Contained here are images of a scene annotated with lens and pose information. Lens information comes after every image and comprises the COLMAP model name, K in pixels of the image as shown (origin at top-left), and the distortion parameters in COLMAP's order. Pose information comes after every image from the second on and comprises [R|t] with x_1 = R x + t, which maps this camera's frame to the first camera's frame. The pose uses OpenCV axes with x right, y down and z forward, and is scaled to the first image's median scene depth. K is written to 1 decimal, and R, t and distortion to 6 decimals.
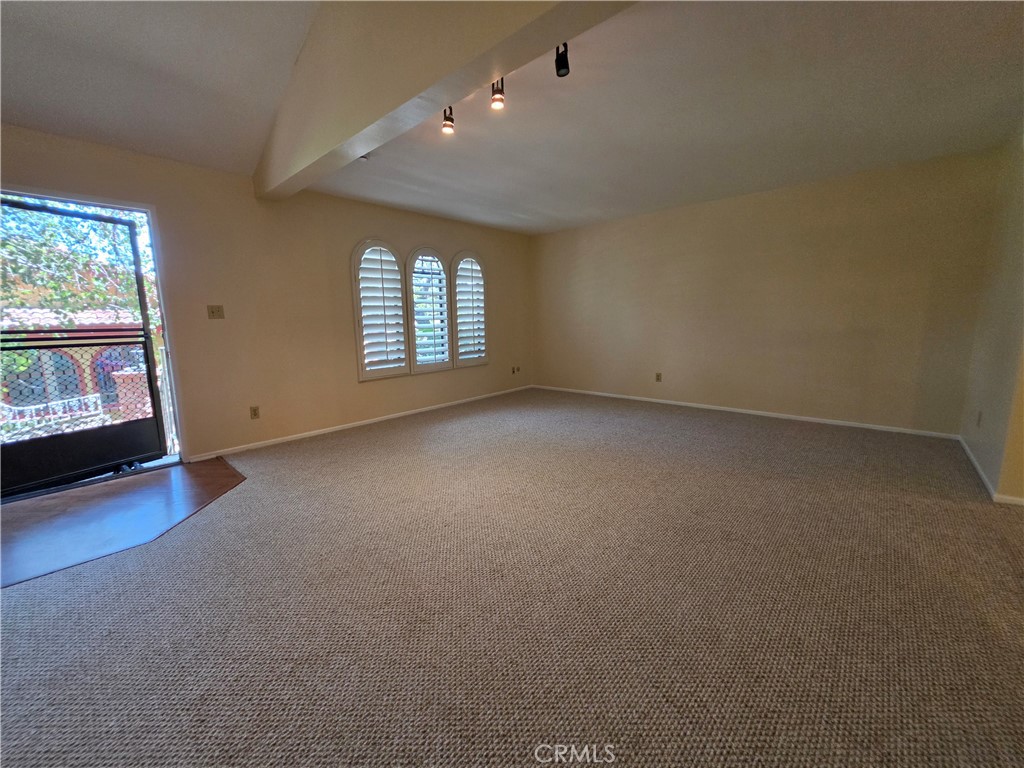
lens RADIAL K [[410.3, 0, 505.9], [0, 410.3, 378.1], [0, 0, 1]] dist [0.000904, 0.000419]
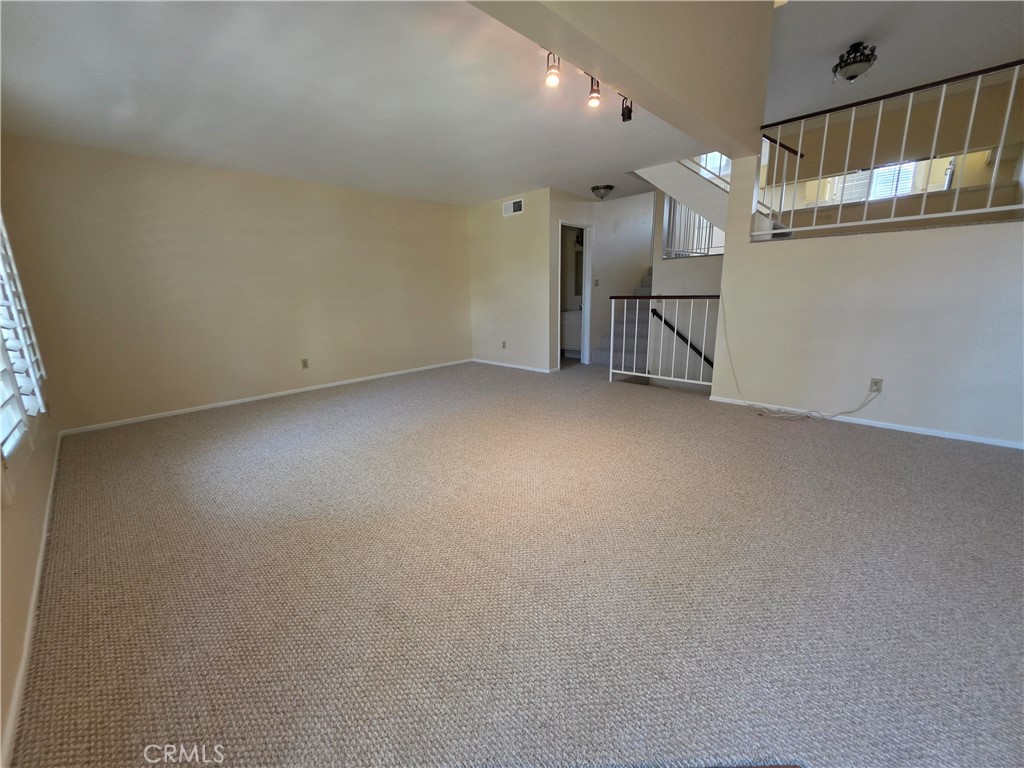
lens RADIAL K [[410.3, 0, 505.9], [0, 410.3, 378.1], [0, 0, 1]] dist [0.000904, 0.000419]
pose [[0.036525, -0.192680, 0.980582, -0.868937], [0.162496, 0.969322, 0.184415, -0.111246], [-0.986033, 0.152605, 0.066714, 0.854182]]
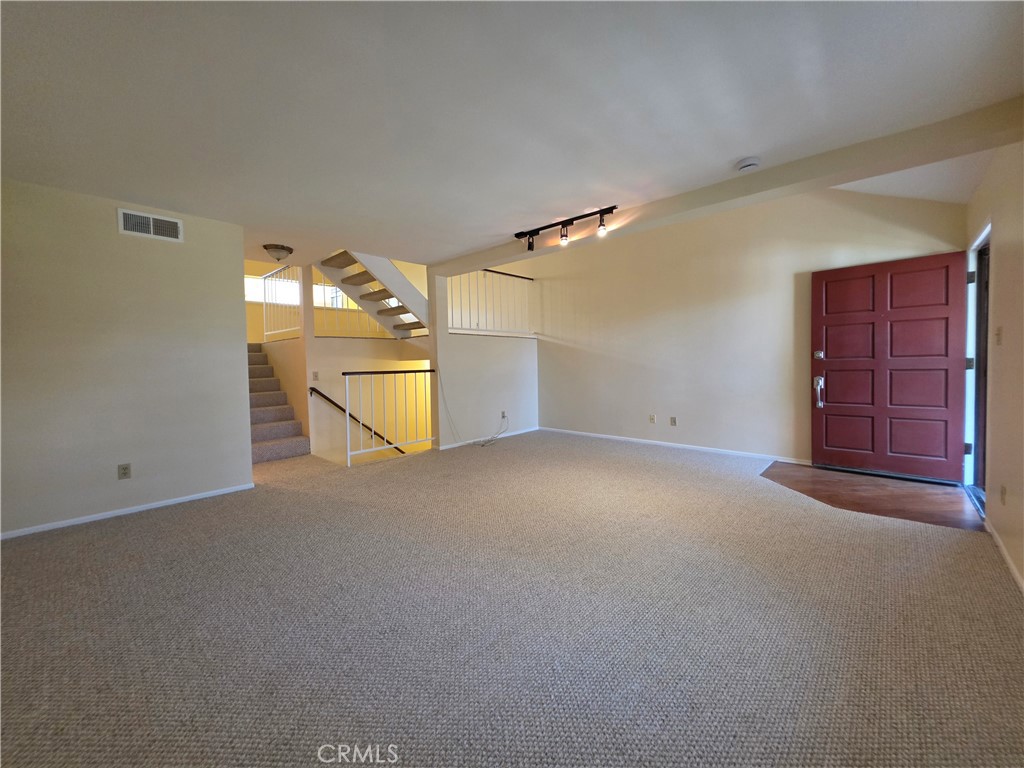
lens RADIAL K [[410.3, 0, 505.9], [0, 410.3, 378.1], [0, 0, 1]] dist [0.000904, 0.000419]
pose [[-0.999254, 0.034611, 0.017147, 0.141379], [0.037147, 0.982771, 0.181058, -0.271718], [-0.010585, 0.181560, -0.983323, 1.889455]]
